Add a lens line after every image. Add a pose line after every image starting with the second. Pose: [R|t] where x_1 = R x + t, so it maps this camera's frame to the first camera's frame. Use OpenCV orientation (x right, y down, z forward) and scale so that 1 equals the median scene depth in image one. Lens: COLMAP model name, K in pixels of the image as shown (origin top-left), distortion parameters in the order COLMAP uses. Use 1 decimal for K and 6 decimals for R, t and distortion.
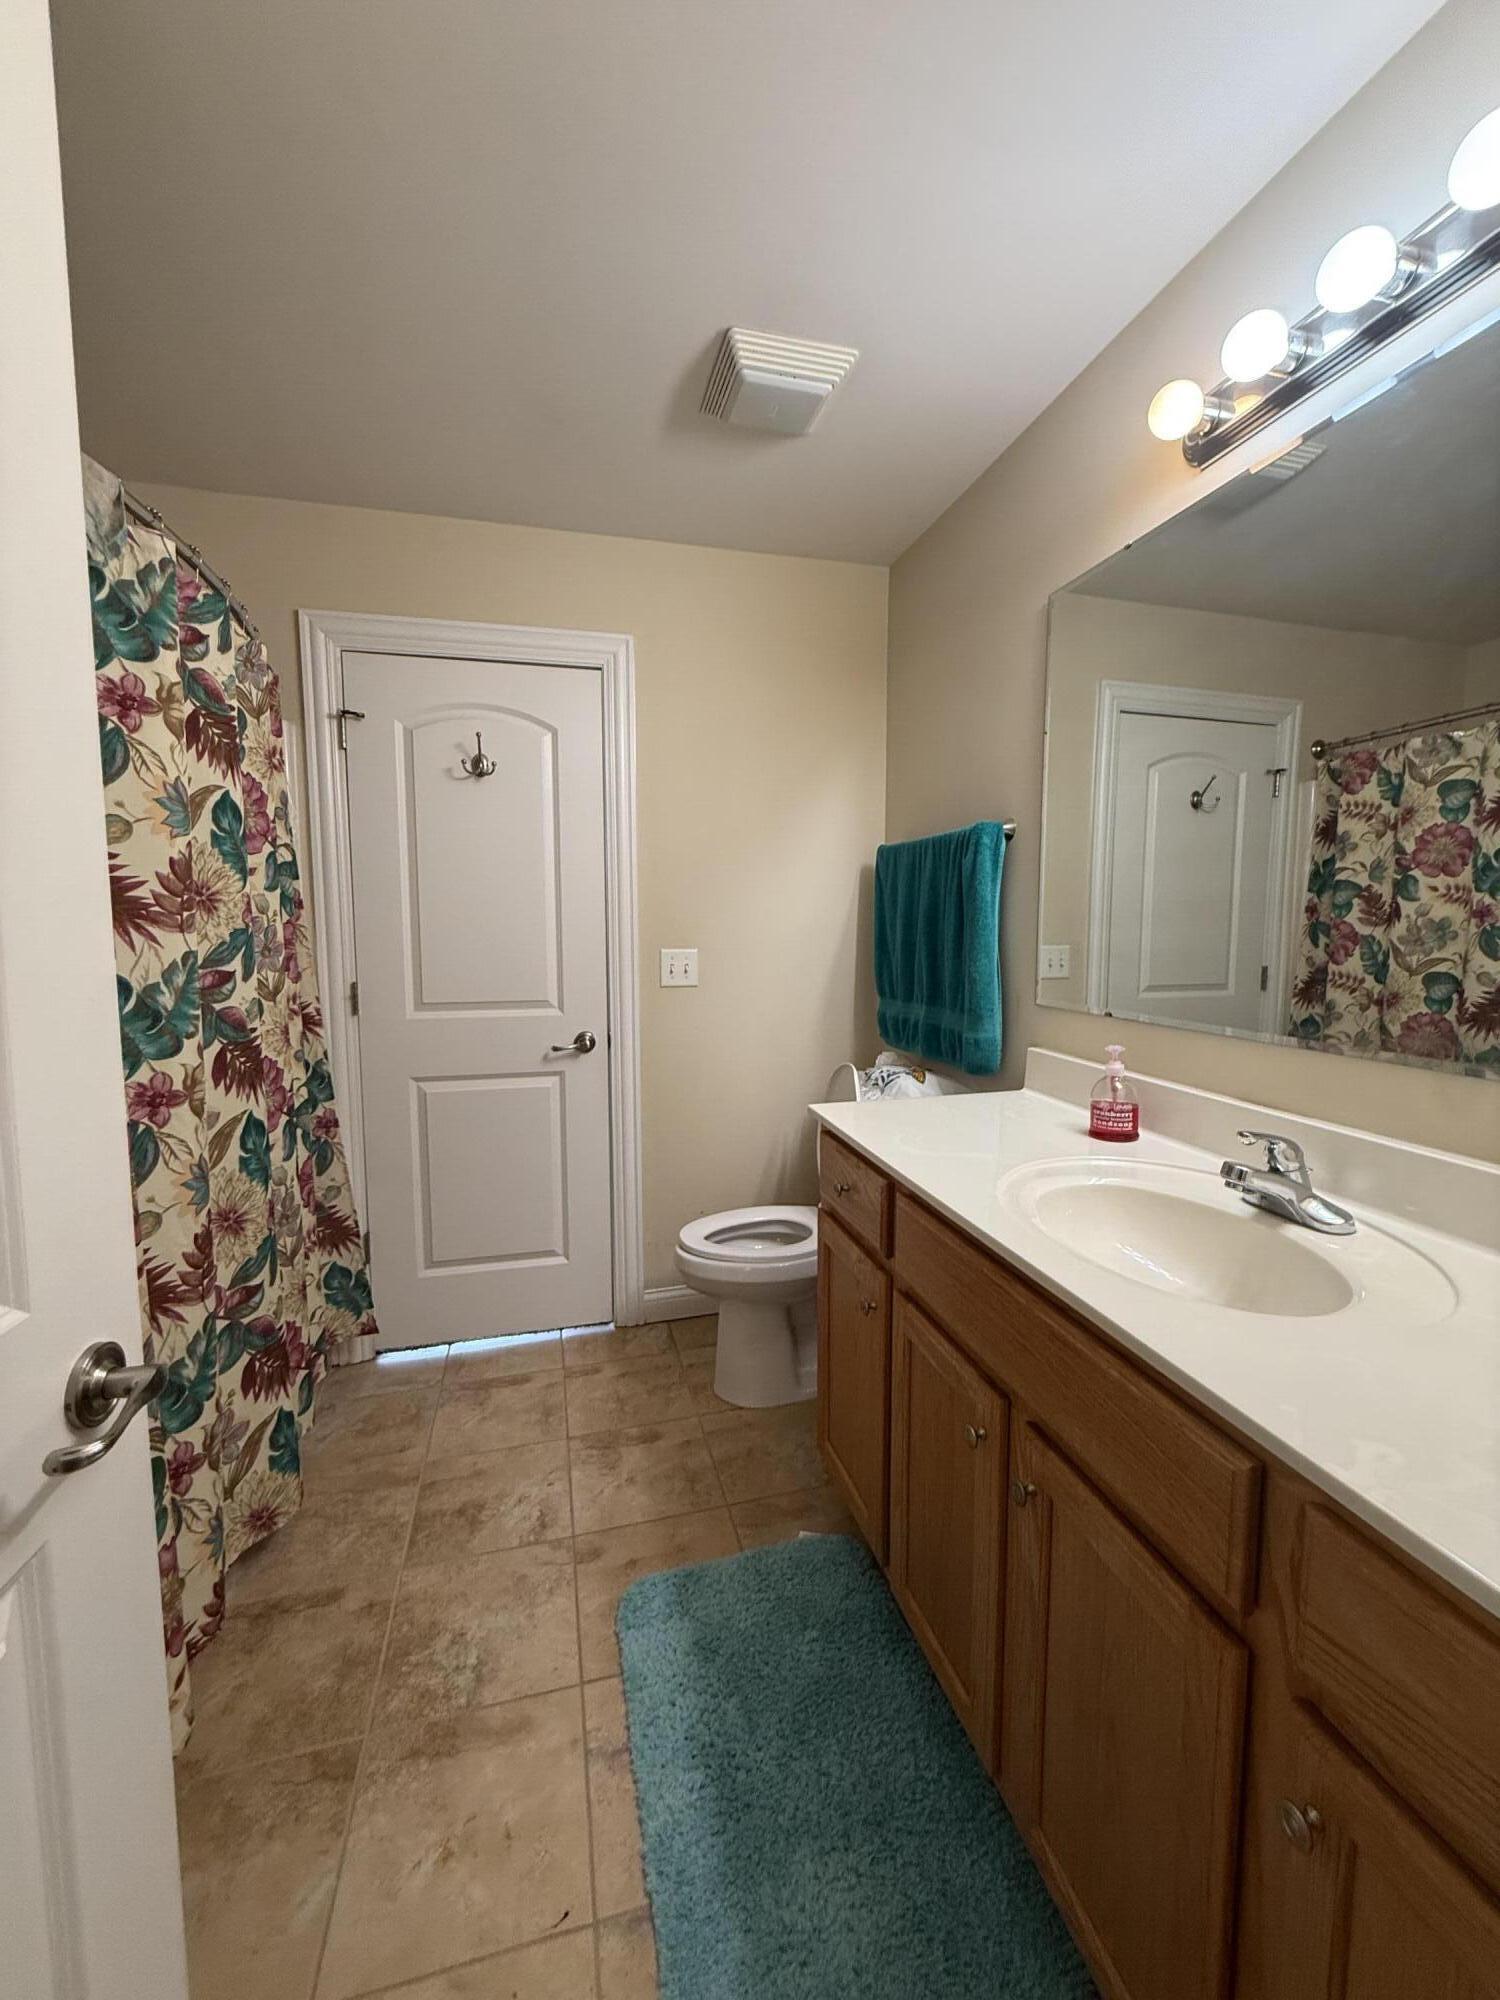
lens RADIAL K [[797.4, 0, 747.0], [0, 797.4, 997.6], [0, 0, 1]] dist [-0.001980, 0.000618]
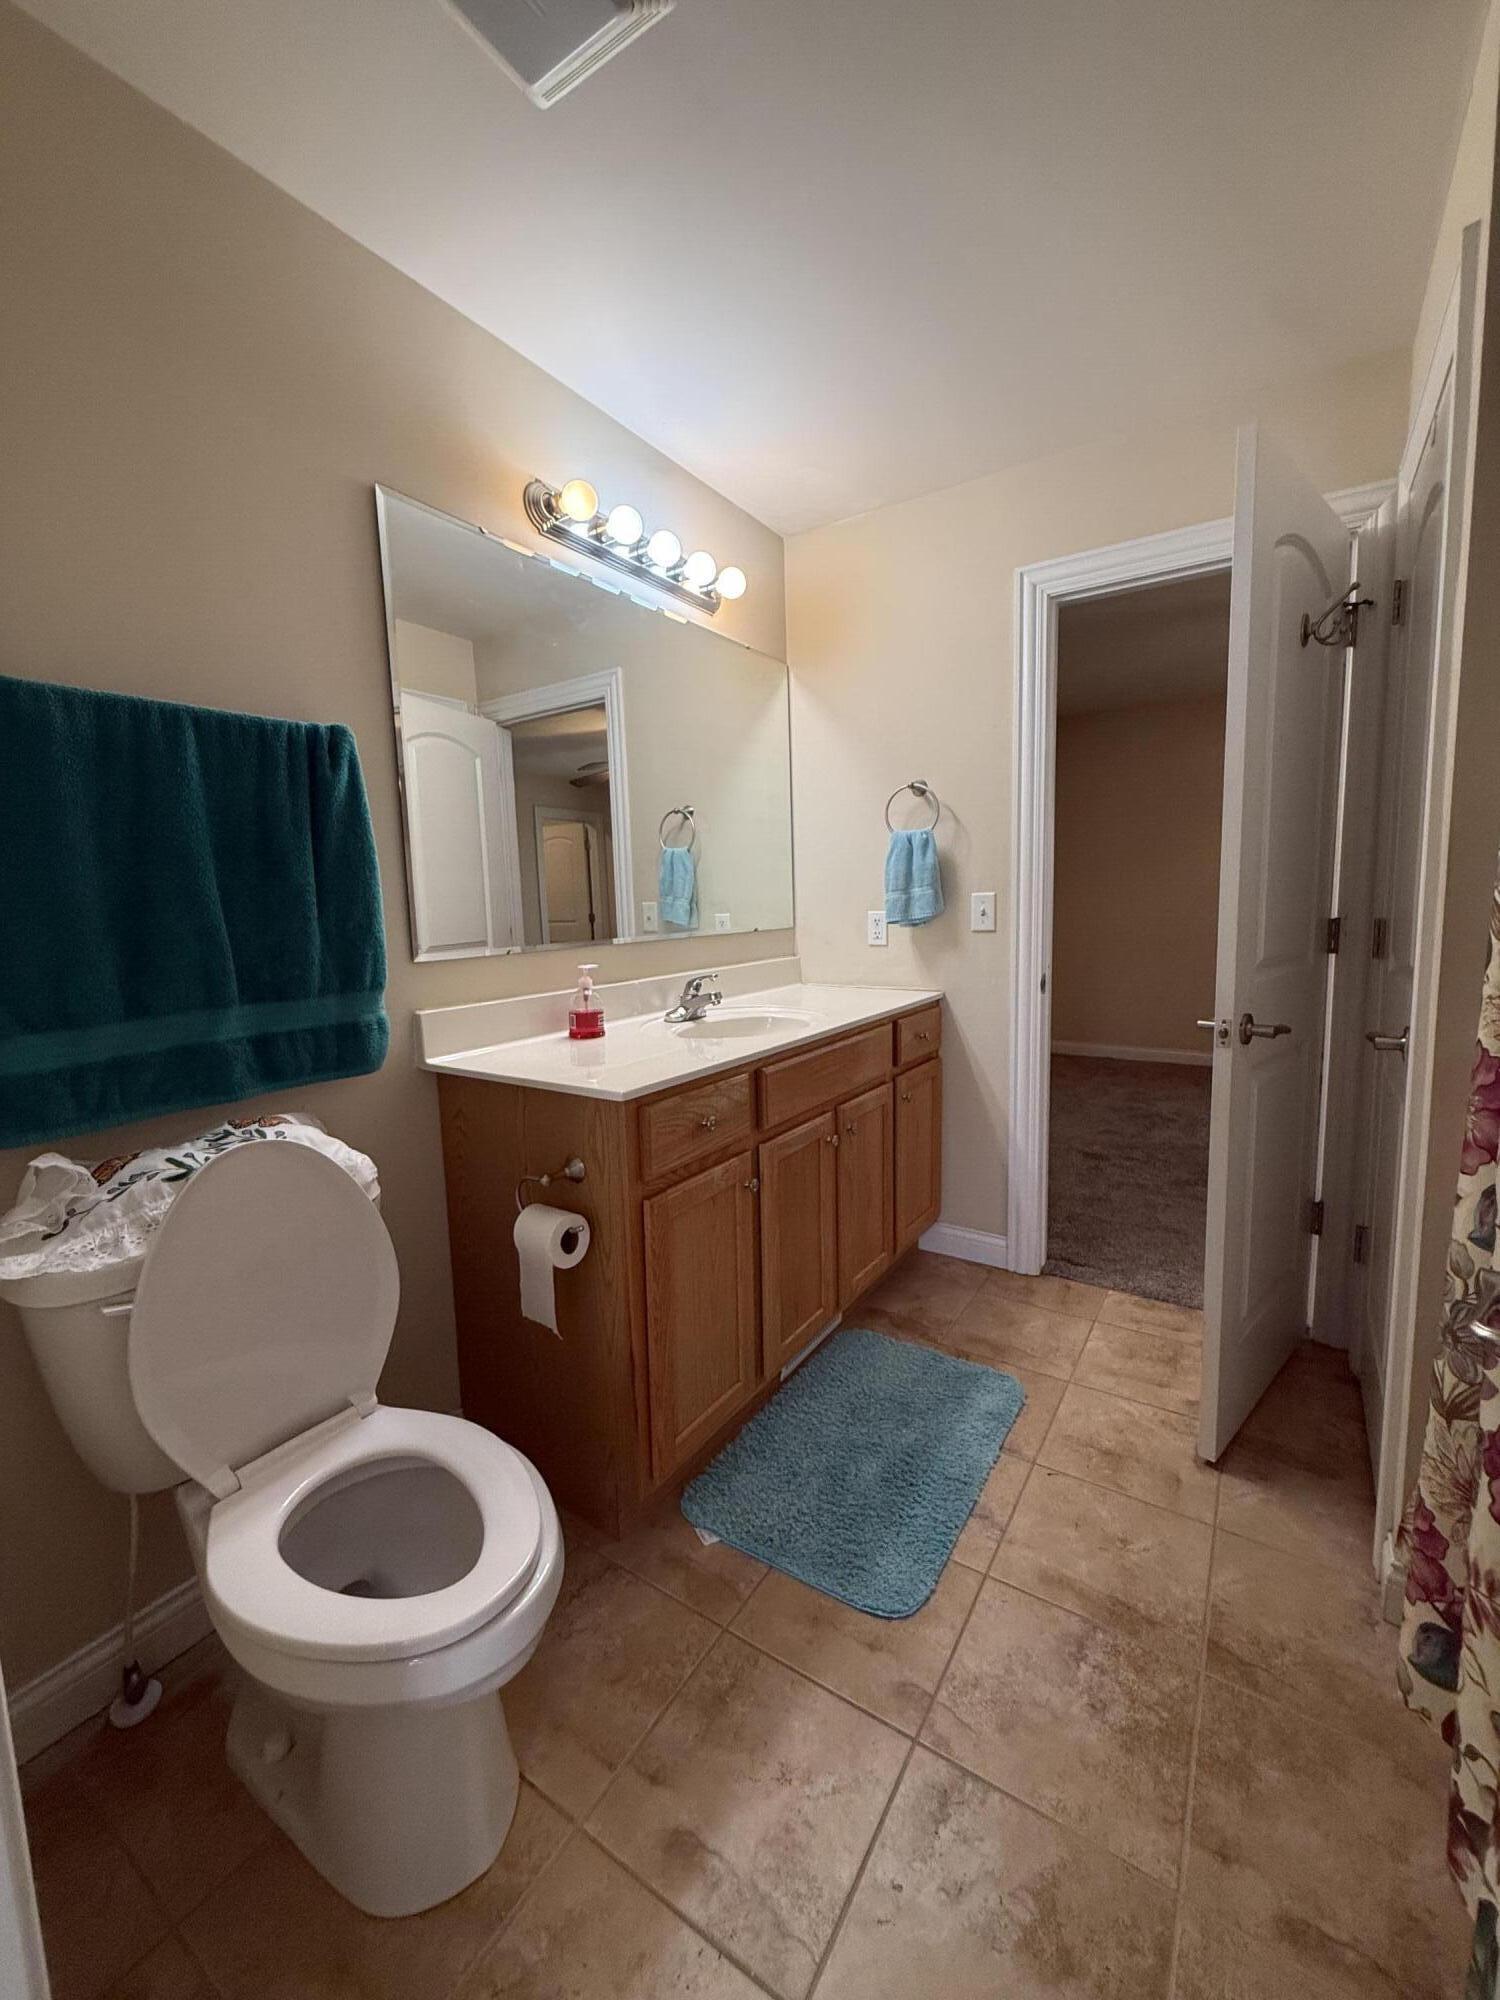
lens RADIAL K [[797.4, 0, 745.9], [0, 797.4, 994.3], [0, 0, 1]] dist [-0.001980, 0.000618]
pose [[-0.666586, -0.067688, 0.742348, -0.696999], [0.098757, 0.979071, 0.177951, -0.106391], [-0.738857, 0.191932, -0.645951, 1.696328]]
